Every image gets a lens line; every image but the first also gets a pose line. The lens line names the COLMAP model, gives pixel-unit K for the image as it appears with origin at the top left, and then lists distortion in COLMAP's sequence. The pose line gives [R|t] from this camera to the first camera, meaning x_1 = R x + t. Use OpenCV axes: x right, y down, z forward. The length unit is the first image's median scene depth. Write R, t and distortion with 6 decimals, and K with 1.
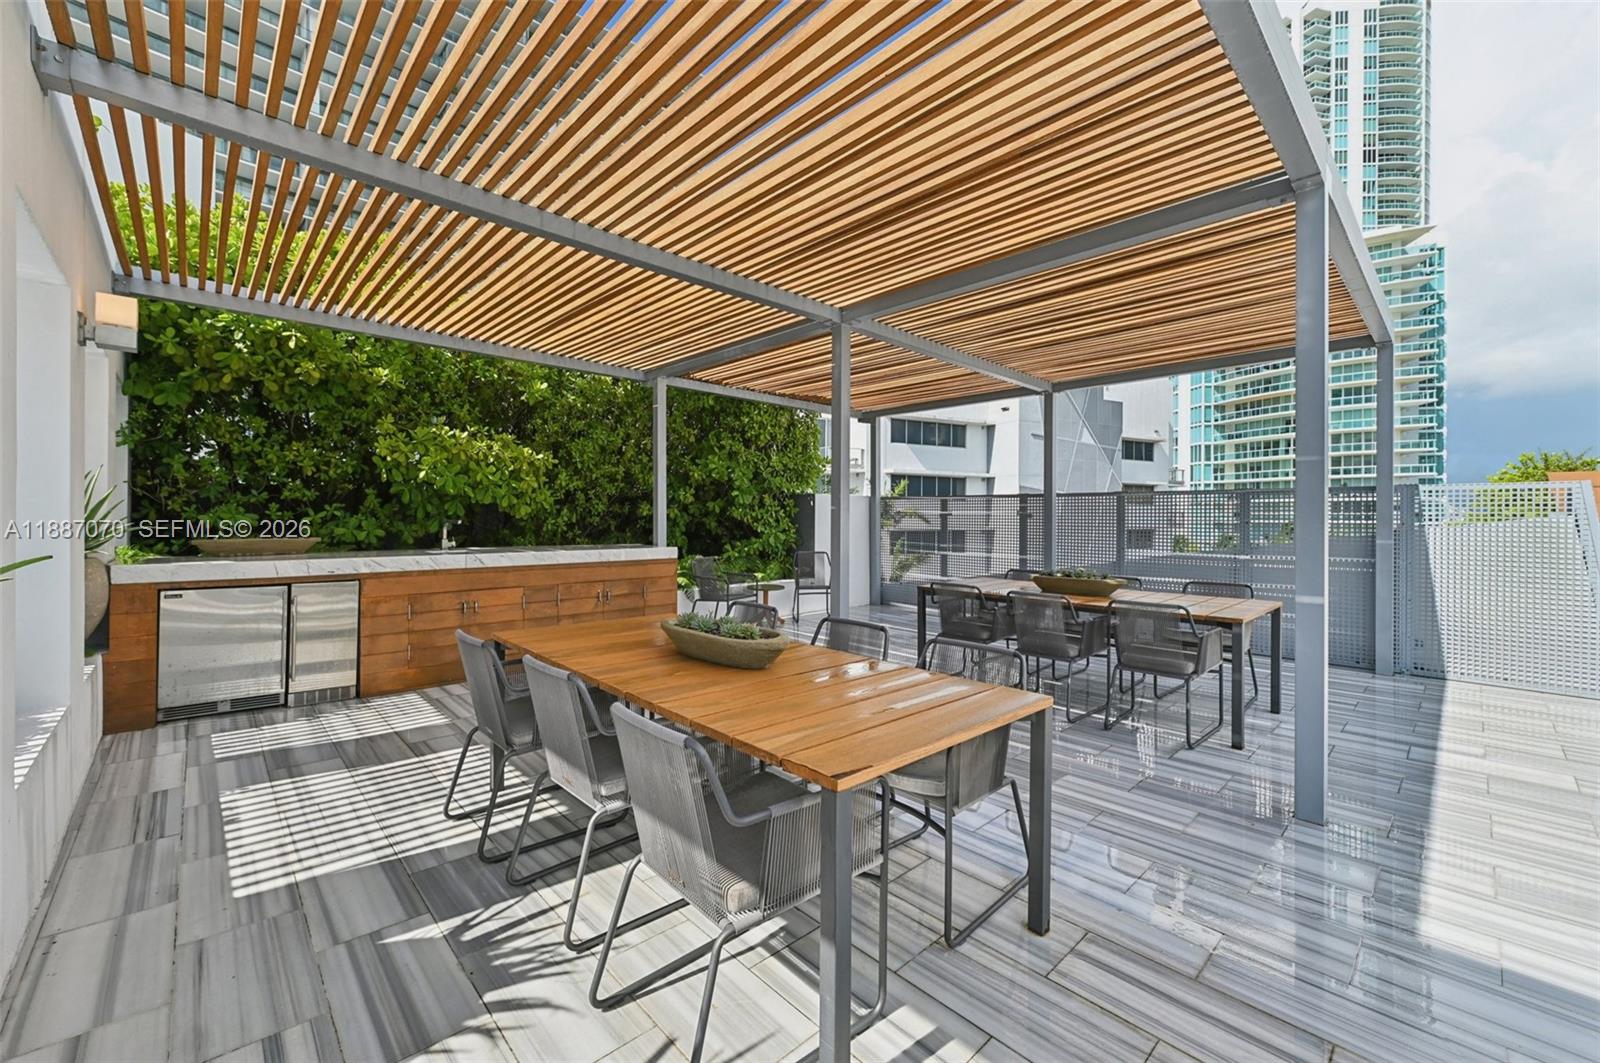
lens RADIAL K [[638.3, 0, 799.4], [0, 638.3, 521.9], [0, 0, 1]] dist [-0.006711, -0.000286]
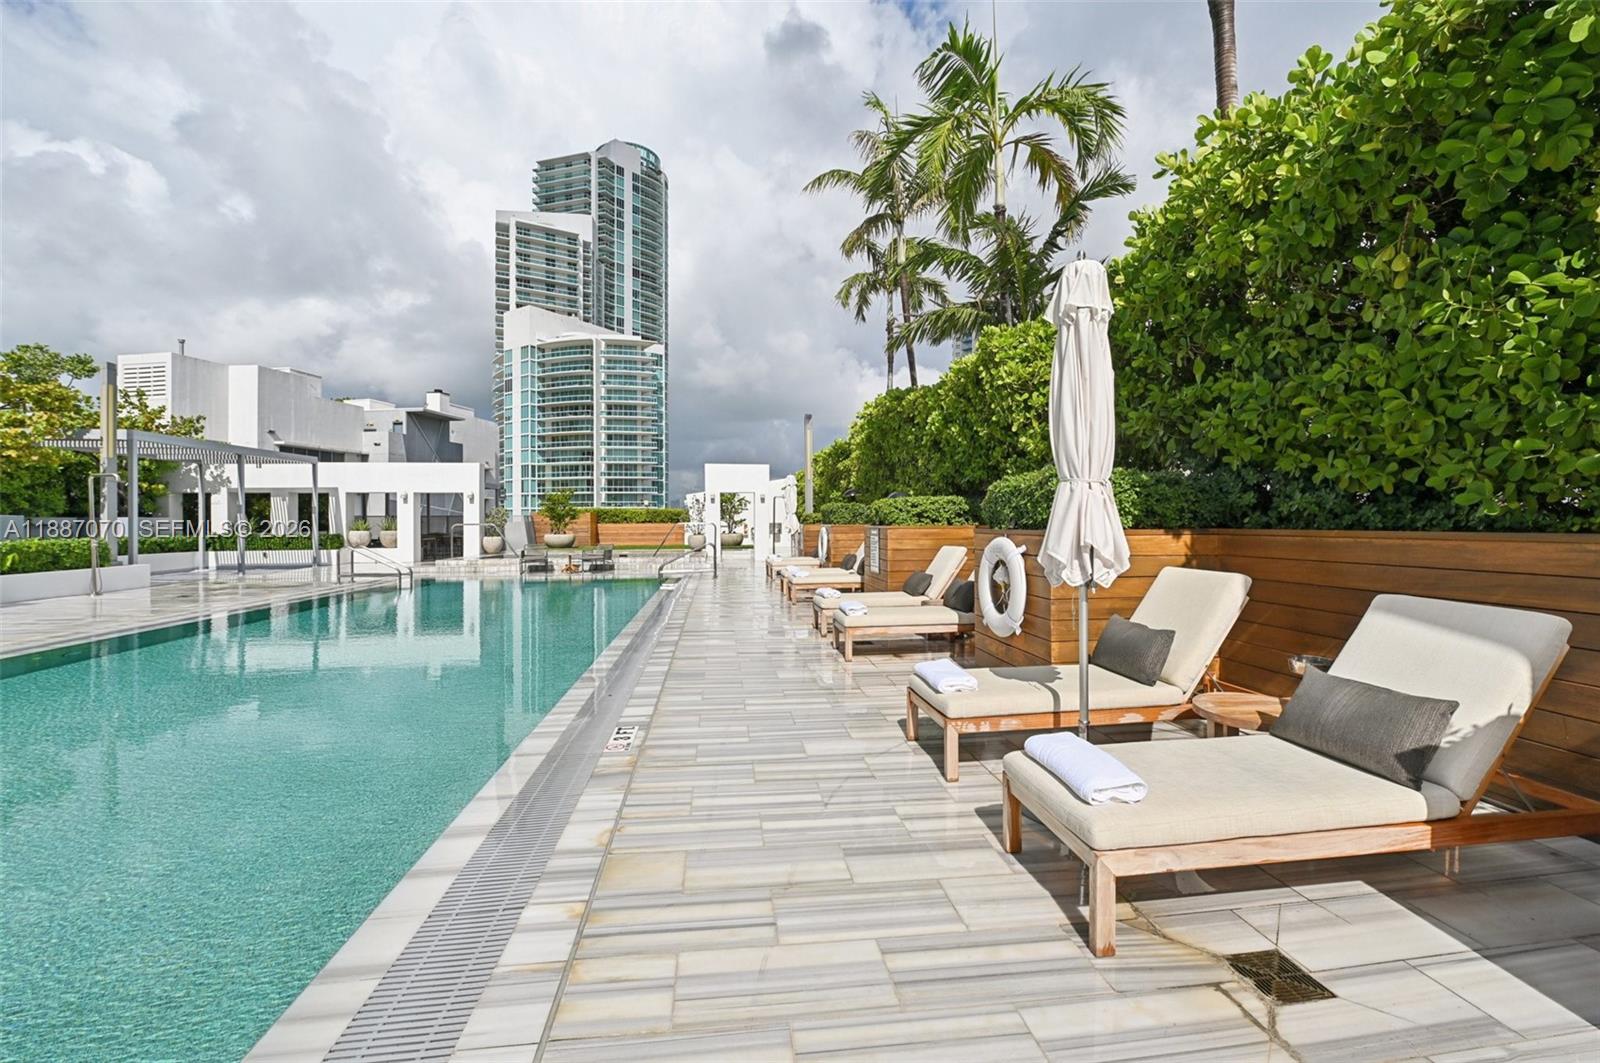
lens RADIAL K [[638.3, 0, 795.2], [0, 638.3, 520.5], [0, 0, 1]] dist [-0.006711, -0.000286]
pose [[0.592970, -0.011465, 0.805143, -0.111072], [0.012851, 0.999906, 0.004774, -0.004519], [-0.805122, 0.007516, 0.593061, -0.235512]]
